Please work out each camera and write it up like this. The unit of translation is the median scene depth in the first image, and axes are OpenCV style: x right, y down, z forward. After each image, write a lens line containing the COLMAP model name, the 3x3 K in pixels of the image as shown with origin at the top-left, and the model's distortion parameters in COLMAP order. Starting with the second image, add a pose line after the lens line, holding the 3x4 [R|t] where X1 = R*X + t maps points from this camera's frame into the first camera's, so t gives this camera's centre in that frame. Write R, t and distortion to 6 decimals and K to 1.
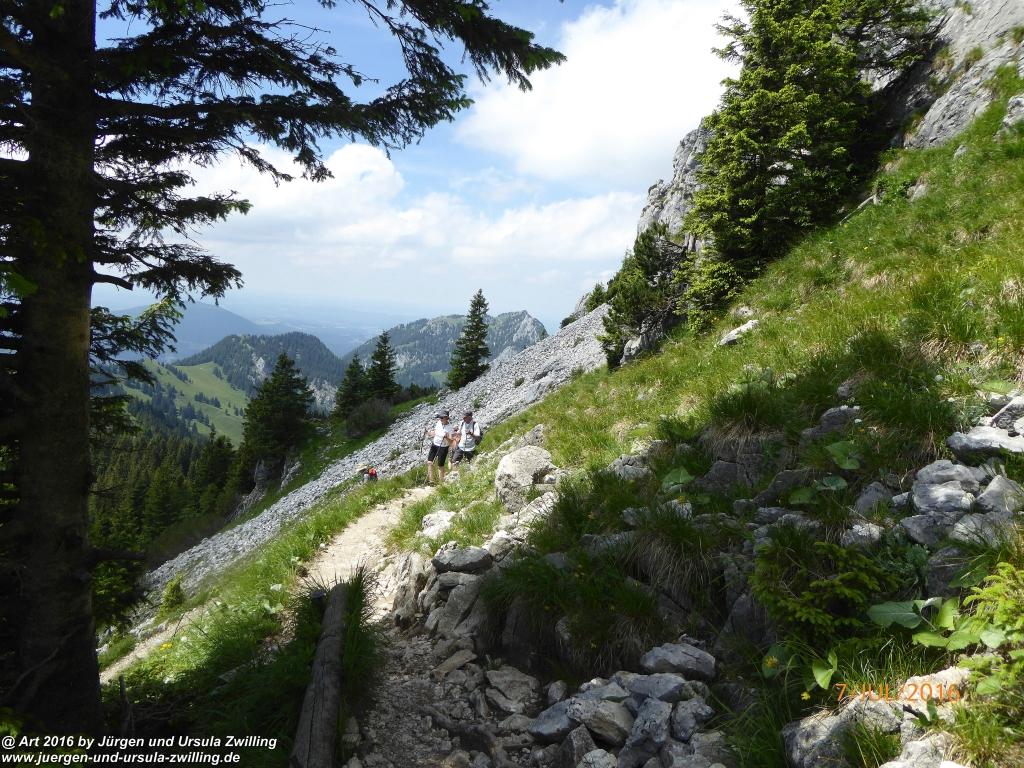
lens RADIAL K [[729.9, 0, 511.9], [0, 729.9, 350.2], [0, 0, 1]] dist [-0.005859, -0.000016]
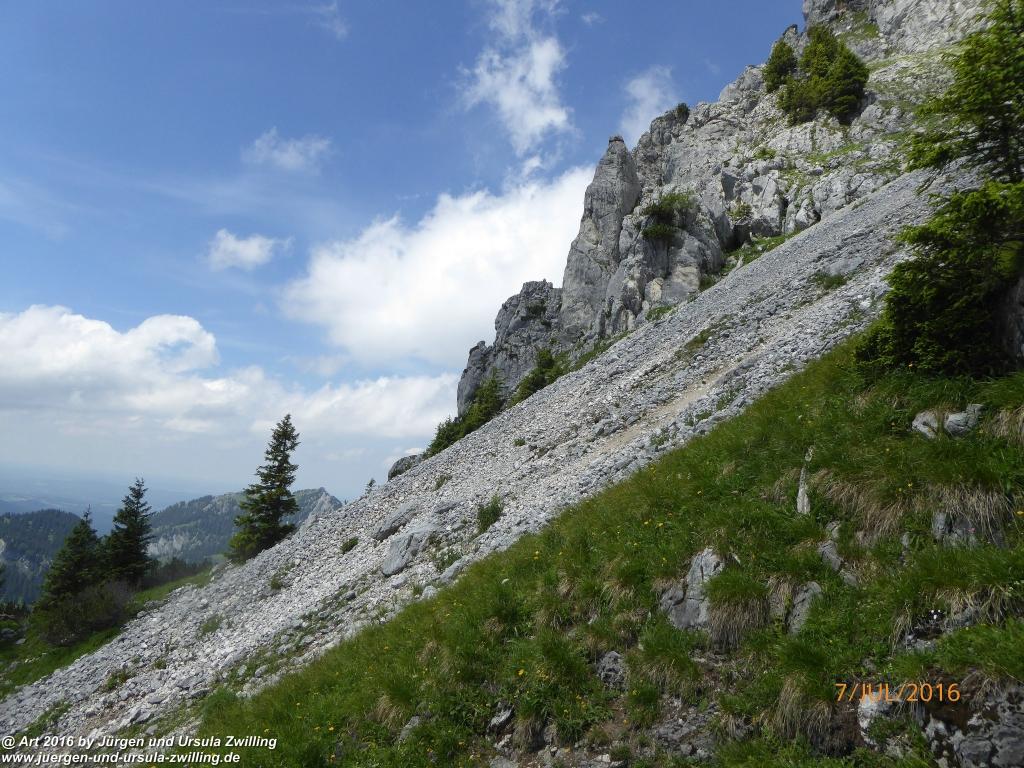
lens RADIAL K [[707.5, 0, 512.0], [0, 707.5, 384.0], [0, 0, 1]] dist [-0.017720, -0.004793]
pose [[0.960947, 0.050273, 0.272129, -0.020499], [0.006509, 0.978983, -0.203839, 0.024705], [-0.276658, 0.197650, 0.940423, 0.273700]]
